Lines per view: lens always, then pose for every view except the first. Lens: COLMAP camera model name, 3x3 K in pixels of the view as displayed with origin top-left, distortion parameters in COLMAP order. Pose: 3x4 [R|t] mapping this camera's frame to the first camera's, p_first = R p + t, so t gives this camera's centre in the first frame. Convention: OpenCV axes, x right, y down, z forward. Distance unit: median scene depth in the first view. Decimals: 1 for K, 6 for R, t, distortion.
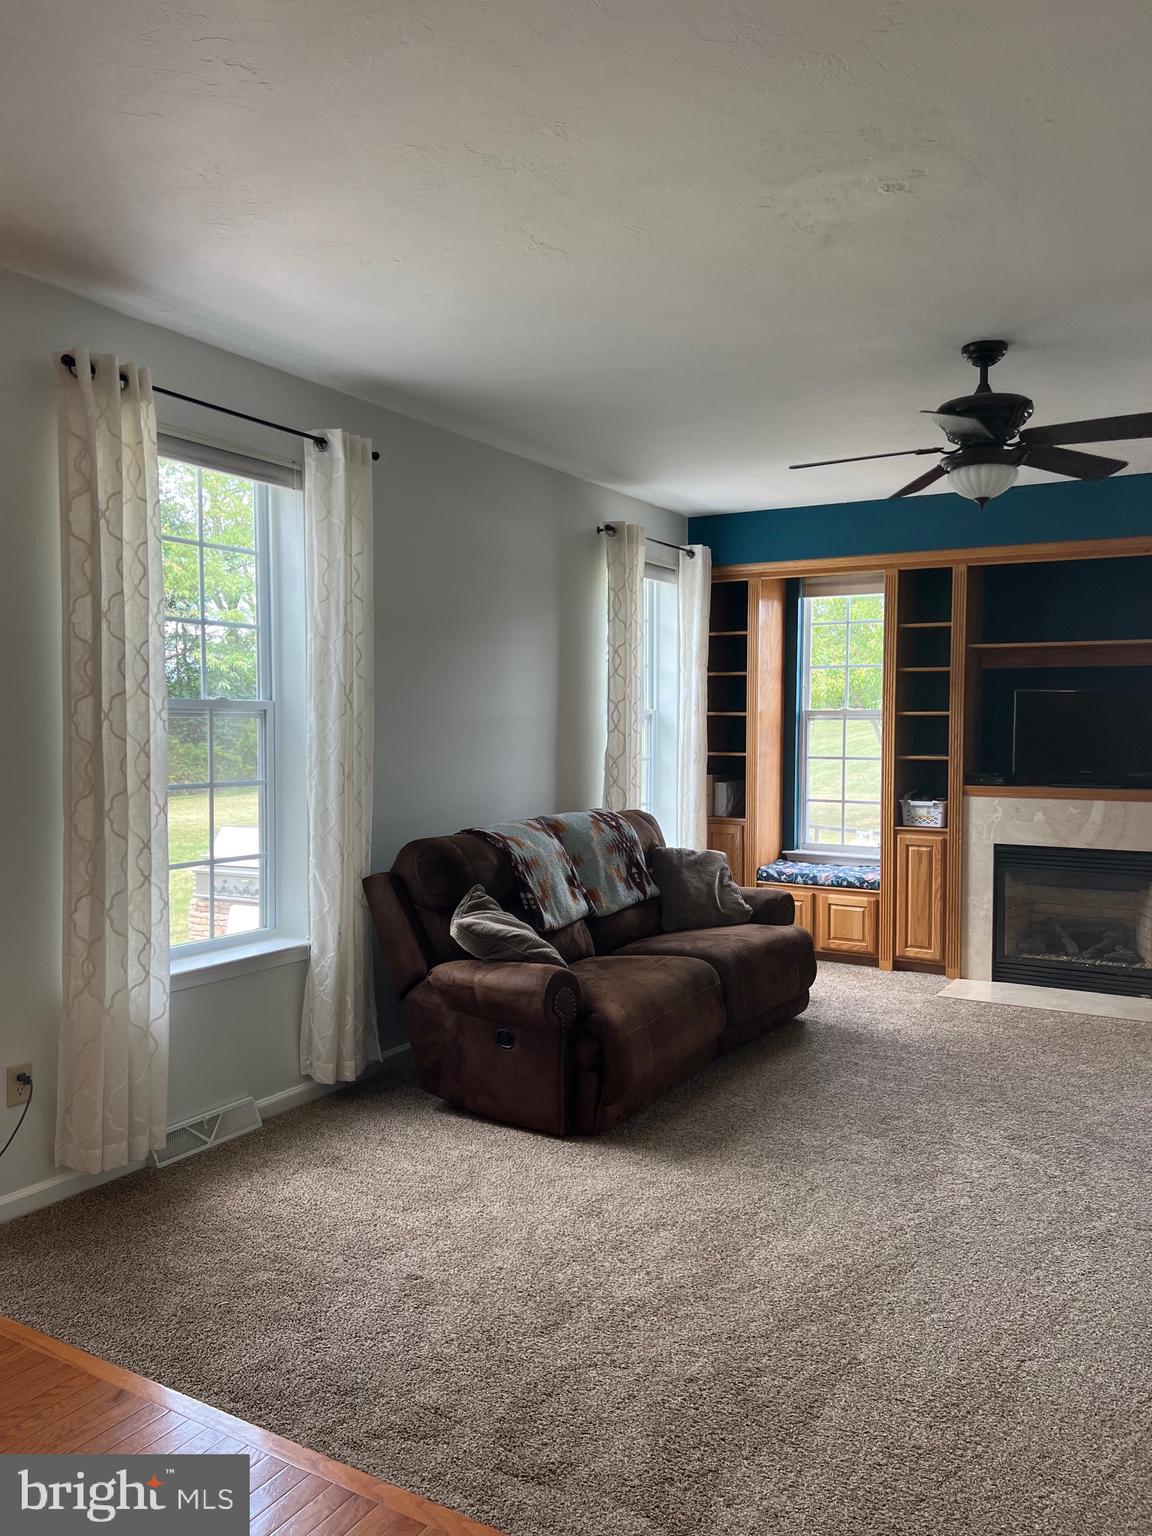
lens RADIAL K [[1157.1, 0, 577.4], [0, 1157.1, 754.1], [0, 0, 1]] dist [0.102881, -0.160001]
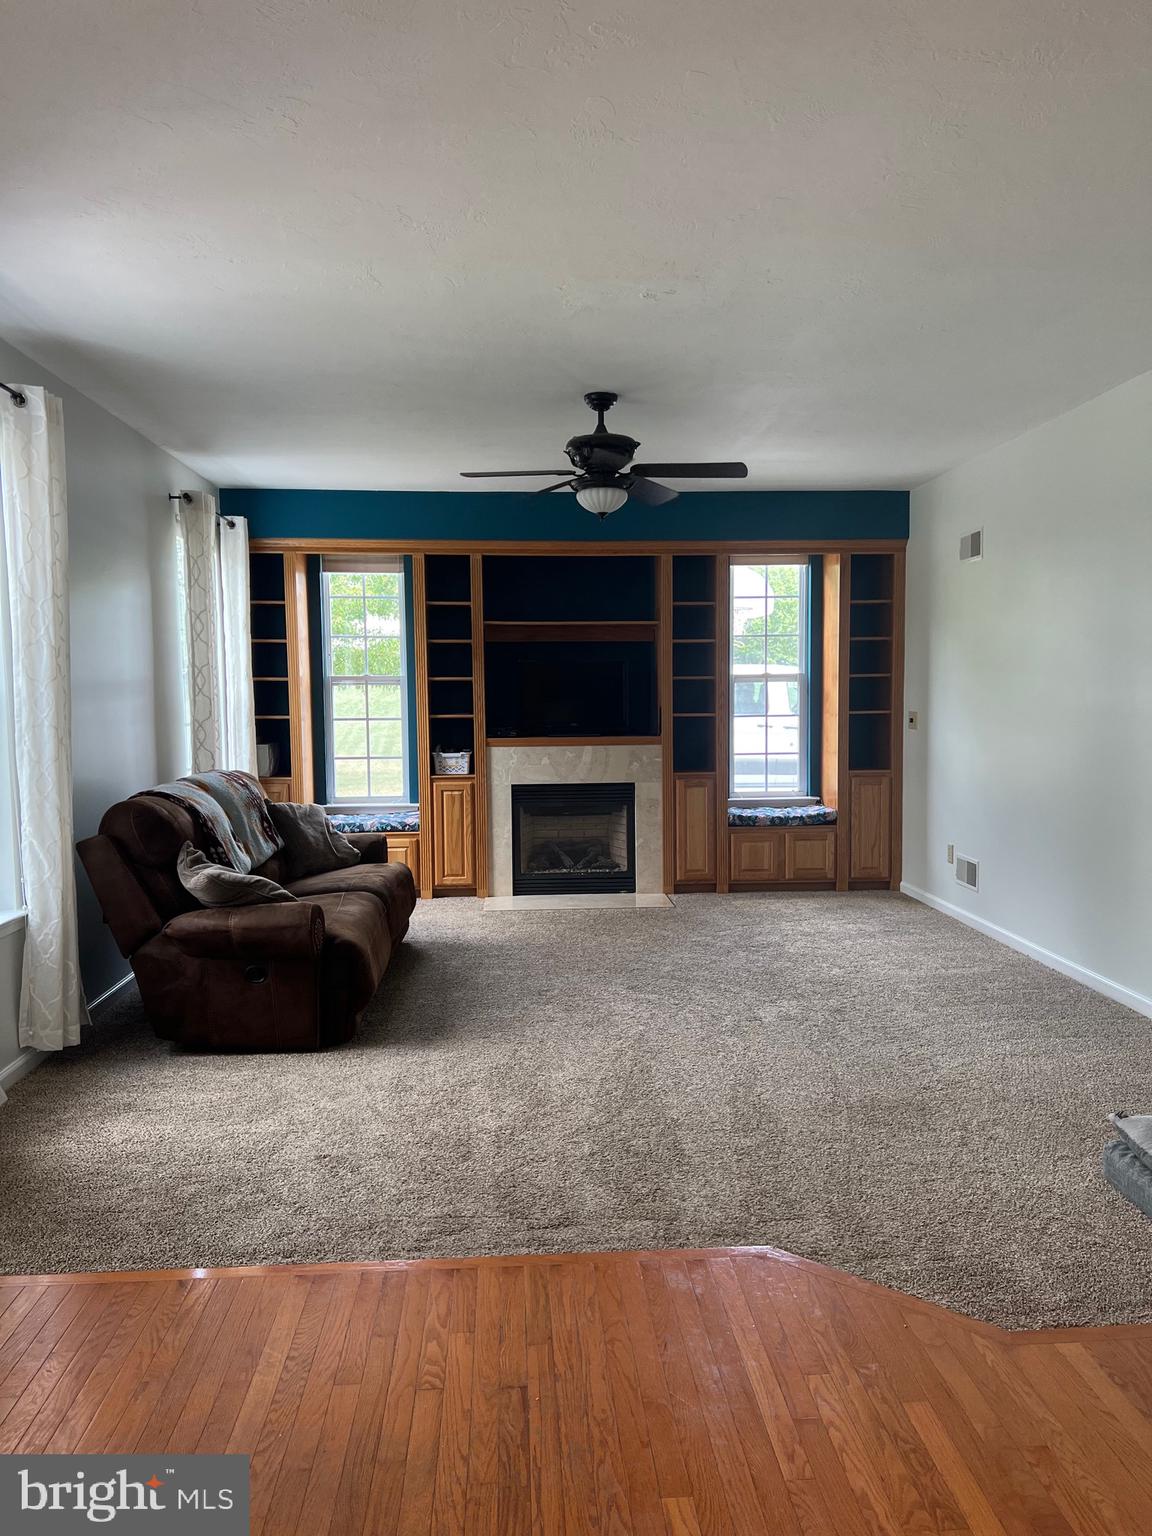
lens RADIAL K [[1161.0, 0, 581.9], [0, 1161.0, 764.1], [0, 0, 1]] dist [0.108410, -0.165518]
pose [[0.827058, -0.044684, 0.560338, -0.273408], [0.025219, 0.998781, 0.042424, 0.005228], [-0.561551, -0.020956, 0.827177, -0.052919]]
